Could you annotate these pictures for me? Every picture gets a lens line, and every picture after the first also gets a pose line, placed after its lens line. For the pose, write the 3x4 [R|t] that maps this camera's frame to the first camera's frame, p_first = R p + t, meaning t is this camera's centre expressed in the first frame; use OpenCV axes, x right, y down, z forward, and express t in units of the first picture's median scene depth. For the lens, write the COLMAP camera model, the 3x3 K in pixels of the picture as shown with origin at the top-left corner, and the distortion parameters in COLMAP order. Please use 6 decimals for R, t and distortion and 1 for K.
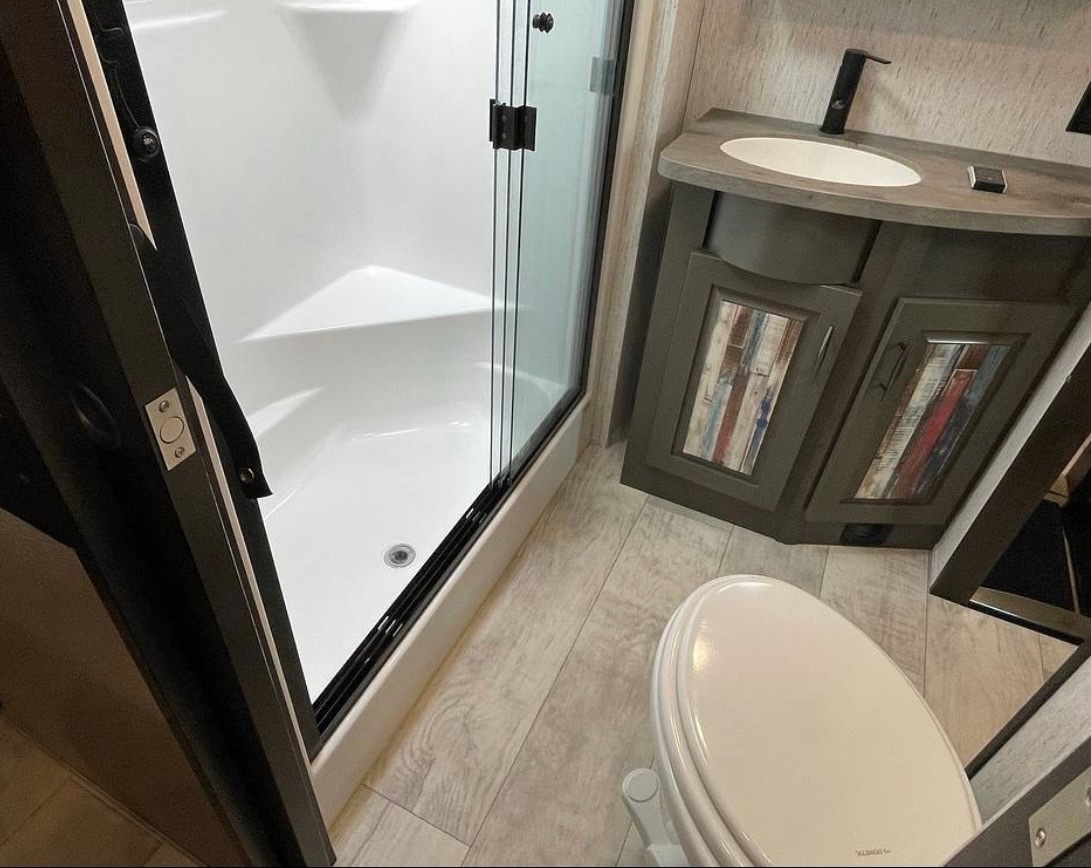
lens RADIAL K [[669.2, 0, 545.5], [0, 669.2, 434.0], [0, 0, 1]] dist [0.004444, -0.000745]
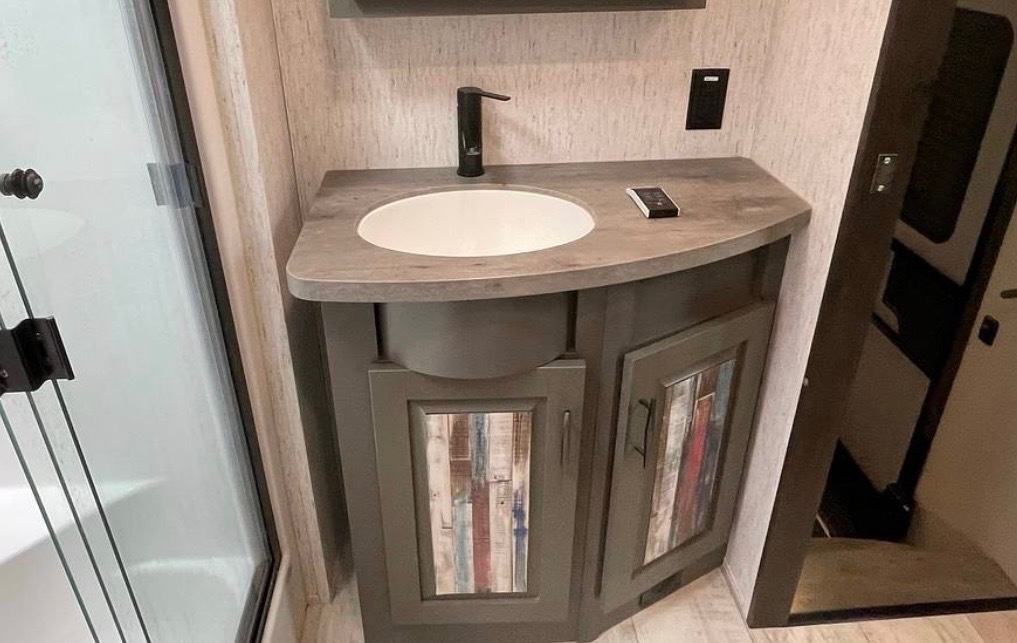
lens RADIAL K [[724.8, 0, 508.5], [0, 724.8, 321.5], [0, 0, 1]] dist [0.001670, 0.002220]
pose [[0.874683, -0.282279, 0.394015, 0.048273], [0.347298, 0.932055, -0.103235, -0.171017], [-0.338103, 0.227138, 0.913288, 0.181838]]
